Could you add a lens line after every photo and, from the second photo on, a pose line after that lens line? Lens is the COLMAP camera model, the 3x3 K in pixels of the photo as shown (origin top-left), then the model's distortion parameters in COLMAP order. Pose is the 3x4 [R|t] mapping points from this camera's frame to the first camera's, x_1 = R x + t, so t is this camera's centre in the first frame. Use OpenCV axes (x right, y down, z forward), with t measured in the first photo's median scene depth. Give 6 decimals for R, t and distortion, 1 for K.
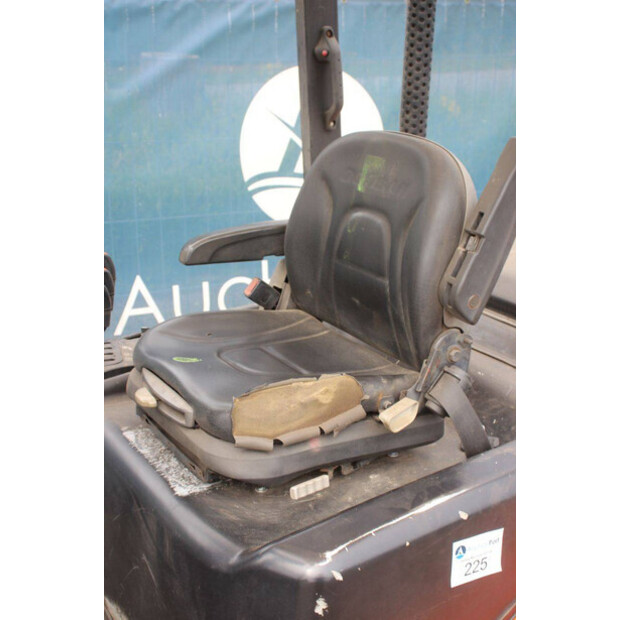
lens RADIAL K [[936.1, 0, 310.0], [0, 936.1, 310.0], [0, 0, 1]] dist [0.030249, 0.175676]
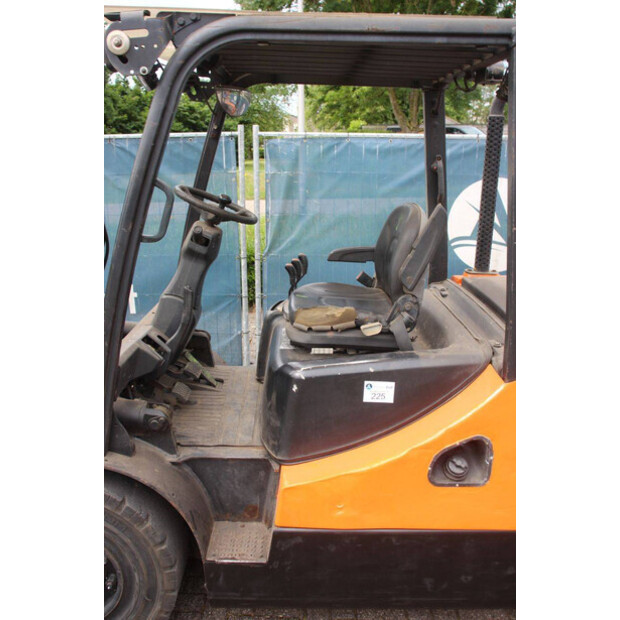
lens RADIAL K [[589.0, 0, 310.0], [0, 589.0, 310.0], [0, 0, 1]] dist [-0.070530, 0.023005]
pose [[0.861647, 0.129900, -0.490602, 0.621682], [-0.151477, 0.988451, -0.004320, 0.094975], [0.484375, 0.078037, 0.871373, -0.251145]]
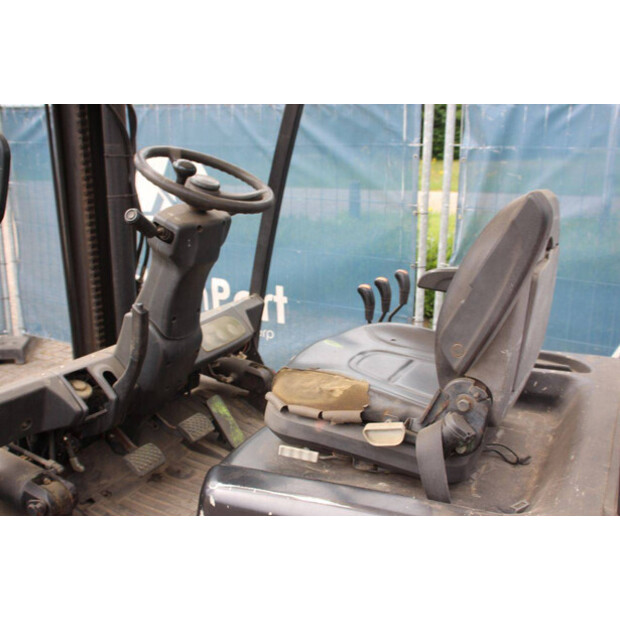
lens RADIAL K [[670.9, 0, 310.0], [0, 670.9, 310.0], [0, 0, 1]] dist [-0.088982, 0.294035]
pose [[0.515875, 0.218586, -0.828307, 0.653246], [-0.266083, 0.959961, 0.087610, -0.069394], [0.814293, 0.175203, 0.553382, 0.461860]]
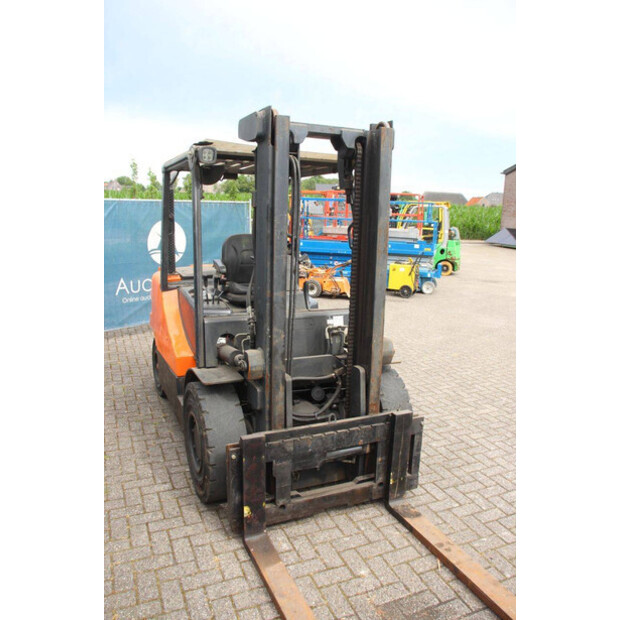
lens RADIAL K [[507.9, 0, 310.6], [0, 507.9, 315.7], [0, 0, 1]] dist [-0.179442, 0.159658]
pose [[0.098567, -0.199861, 0.974854, -2.527579], [0.272456, 0.947612, 0.166728, -0.143512], [-0.957106, 0.249171, 0.147857, 0.490066]]
